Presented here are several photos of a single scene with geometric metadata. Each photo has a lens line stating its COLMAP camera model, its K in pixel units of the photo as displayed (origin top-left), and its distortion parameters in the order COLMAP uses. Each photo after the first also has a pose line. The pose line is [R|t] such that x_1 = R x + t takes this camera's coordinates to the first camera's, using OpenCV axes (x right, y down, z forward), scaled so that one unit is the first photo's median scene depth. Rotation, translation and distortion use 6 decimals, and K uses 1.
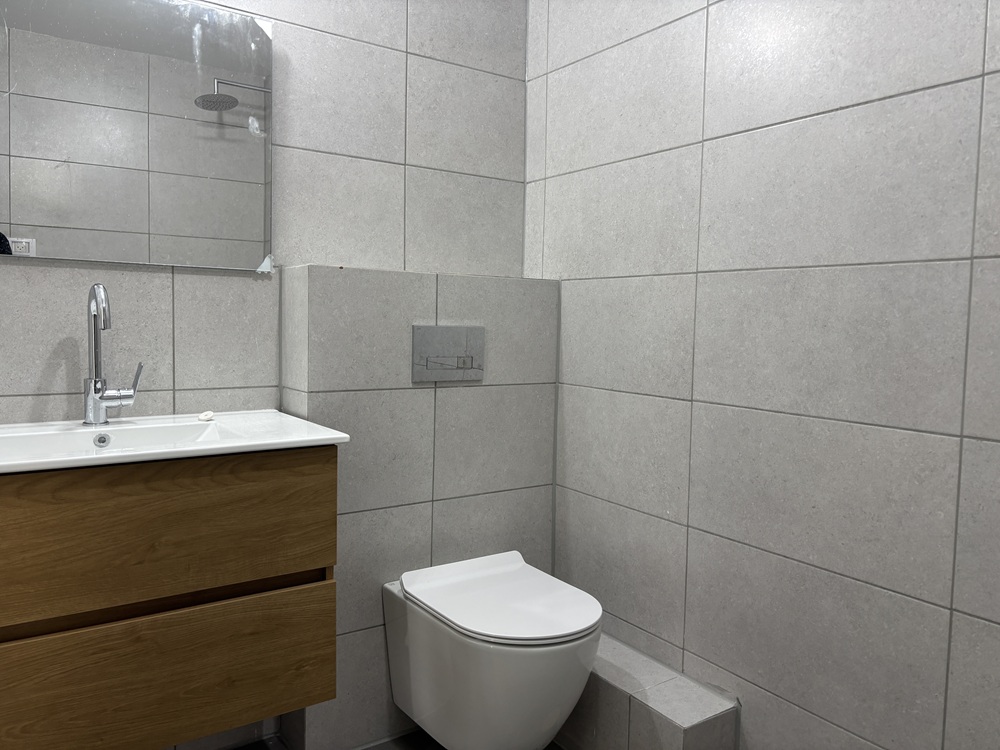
lens RADIAL K [[751.8, 0, 500.0], [0, 751.8, 375.0], [0, 0, 1]] dist [-0.008195, -0.006876]
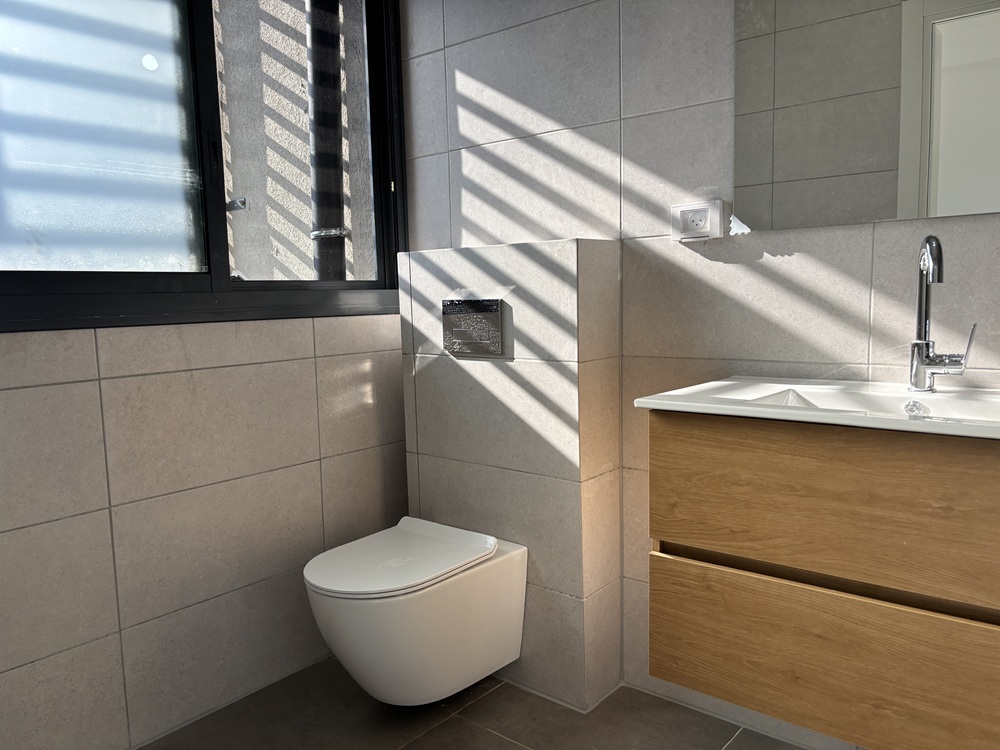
lens RADIAL K [[748.6, 0, 500.0], [0, 748.6, 375.0], [0, 0, 1]] dist [0.007470, 0.002848]
pose [[0.272284, 0.091953, -0.957813, 0.398936], [-0.043538, 0.995581, 0.083202, -0.016018], [0.961231, 0.019047, 0.275084, 0.416063]]
